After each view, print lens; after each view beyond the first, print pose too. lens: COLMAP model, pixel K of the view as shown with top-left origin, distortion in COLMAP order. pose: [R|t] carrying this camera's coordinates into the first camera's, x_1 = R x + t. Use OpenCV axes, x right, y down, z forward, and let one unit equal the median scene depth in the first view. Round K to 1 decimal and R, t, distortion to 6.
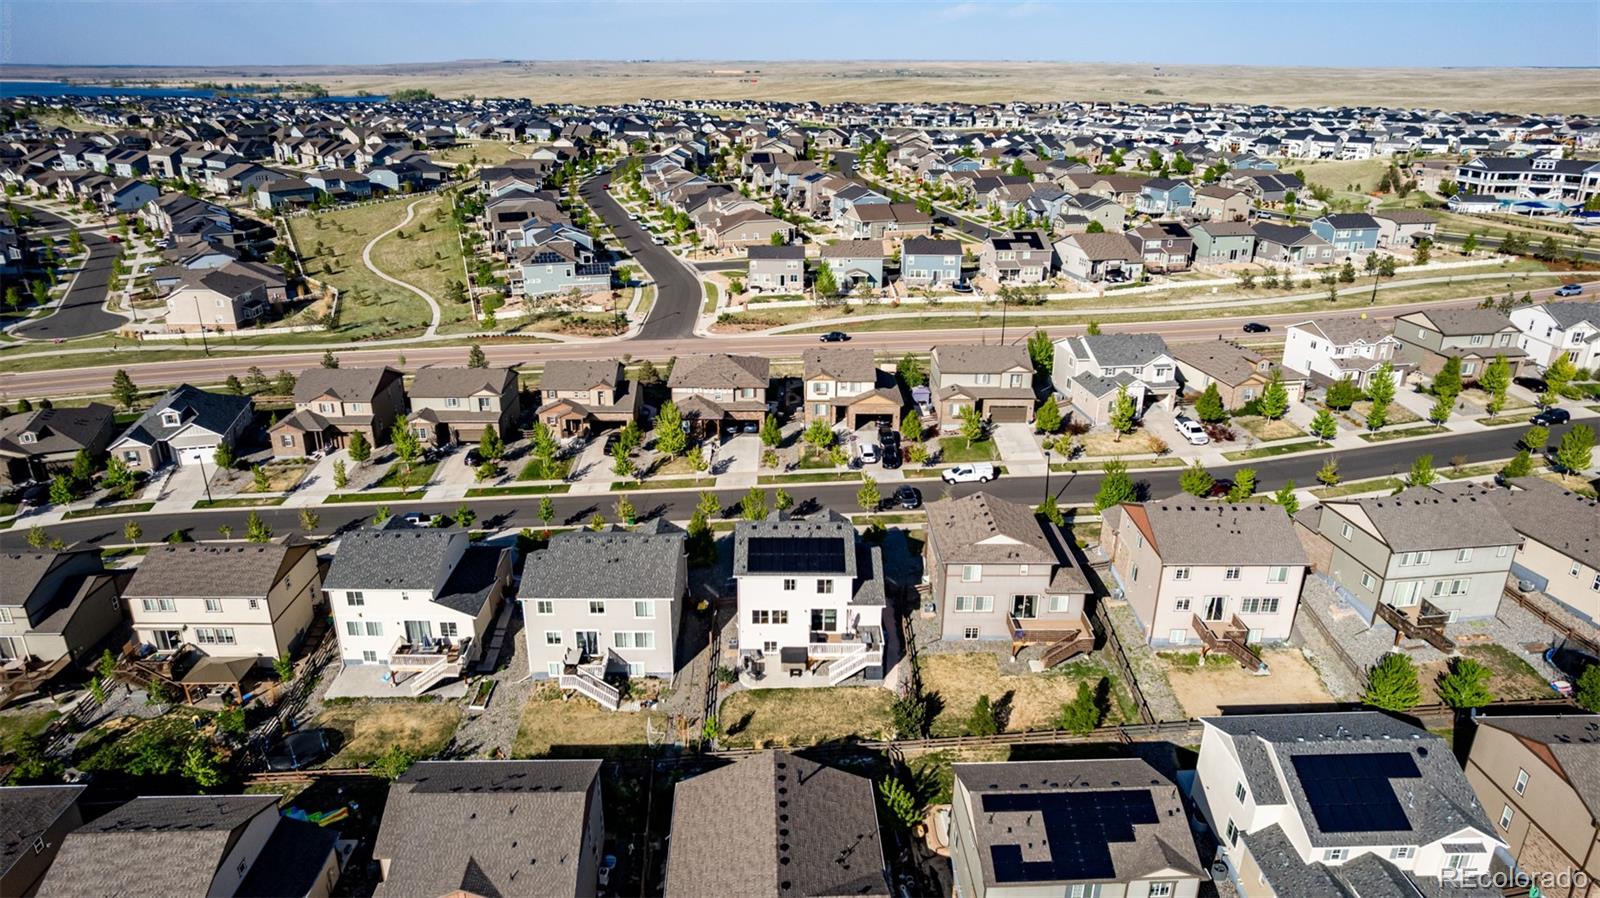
lens RADIAL K [[1047.3, 0, 788.5], [0, 1047.3, 444.5], [0, 0, 1]] dist [-0.045527, 0.020898]
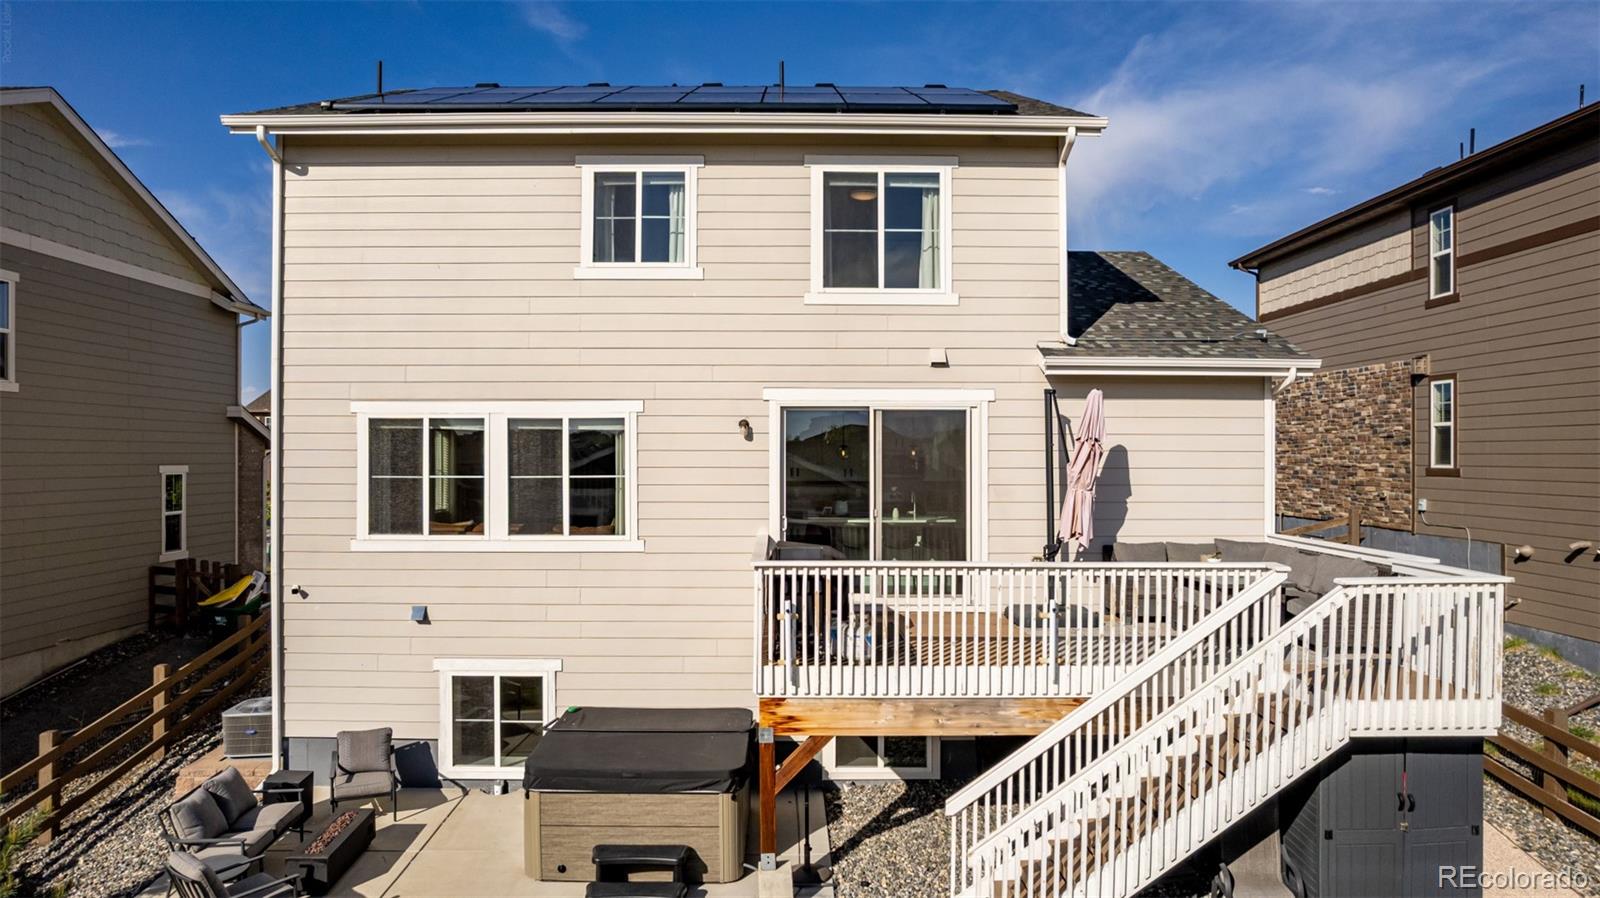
lens RADIAL K [[1047.3, 0, 799.9], [0, 1047.3, 450.5], [0, 0, 1]] dist [-0.045527, 0.020898]
pose [[0.999992, -0.003148, 0.002501, 0.015728], [0.003855, 0.927645, -0.373444, 0.145024], [-0.001144, 0.373450, 0.927650, 0.586967]]
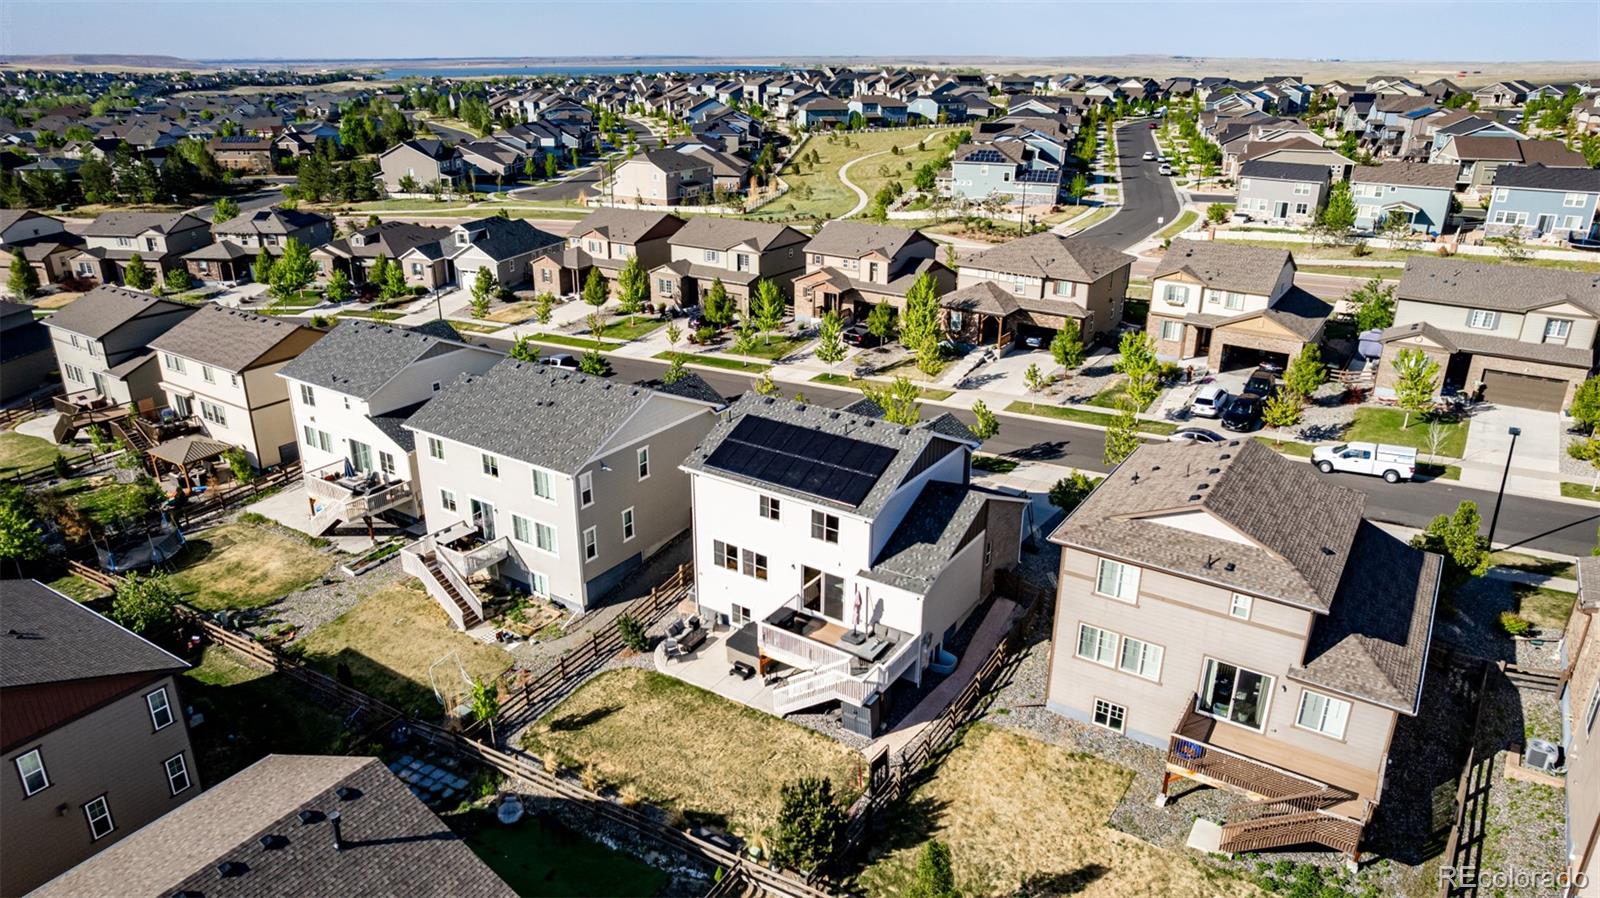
lens RADIAL K [[1047.3, 0, 793.7], [0, 1047.3, 455.5], [0, 0, 1]] dist [-0.045527, 0.020898]
pose [[0.825942, 0.207256, -0.524275, 0.190252], [-0.205944, 0.976621, 0.061634, 0.048575], [0.524792, 0.057066, 0.849315, 0.369929]]
